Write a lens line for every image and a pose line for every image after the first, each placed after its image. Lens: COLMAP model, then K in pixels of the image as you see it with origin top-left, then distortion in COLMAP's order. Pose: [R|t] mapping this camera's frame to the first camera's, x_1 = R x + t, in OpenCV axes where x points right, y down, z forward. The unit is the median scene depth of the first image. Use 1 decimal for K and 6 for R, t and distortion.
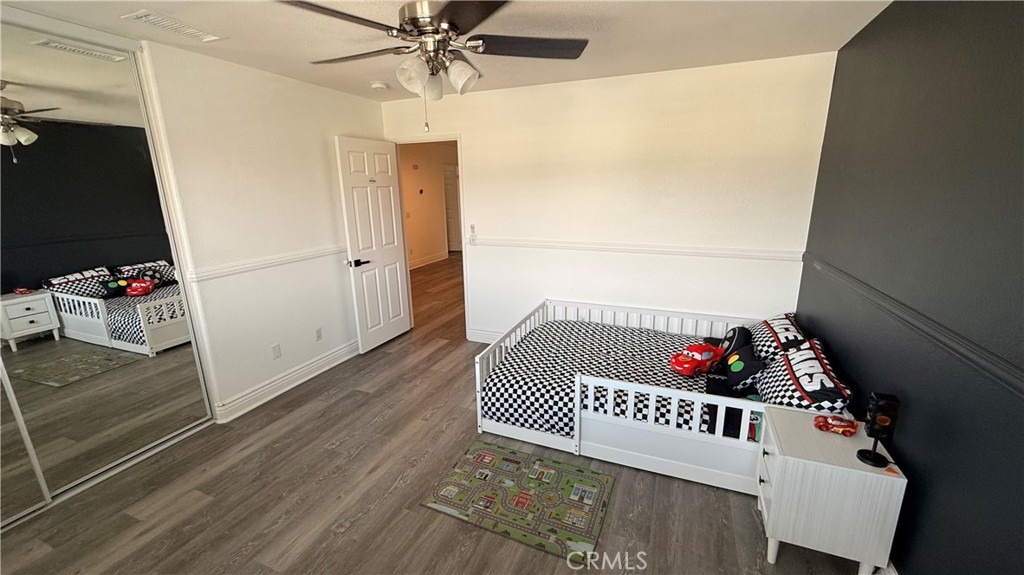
lens RADIAL K [[408.7, 0, 512.6], [0, 408.7, 286.8], [0, 0, 1]] dist [-0.001837, 0.000019]
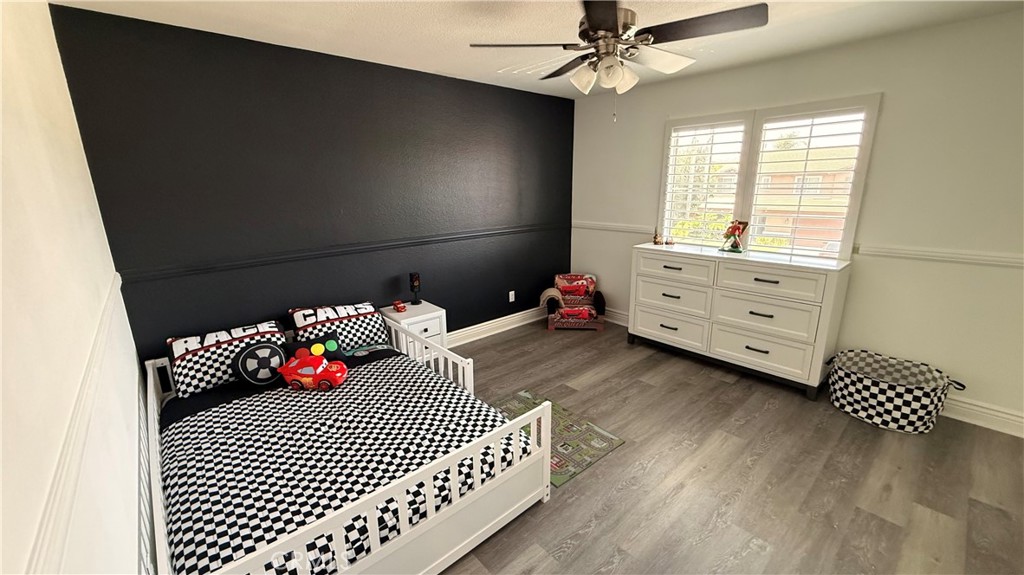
lens RADIAL K [[408.7, 0, 511.0], [0, 408.7, 286.8], [0, 0, 1]] dist [-0.001837, 0.000019]
pose [[-0.898282, -0.078265, 0.432393, -0.372023], [0.134812, 0.887472, 0.440703, -0.391644], [-0.418229, 0.454167, -0.786649, 1.705617]]
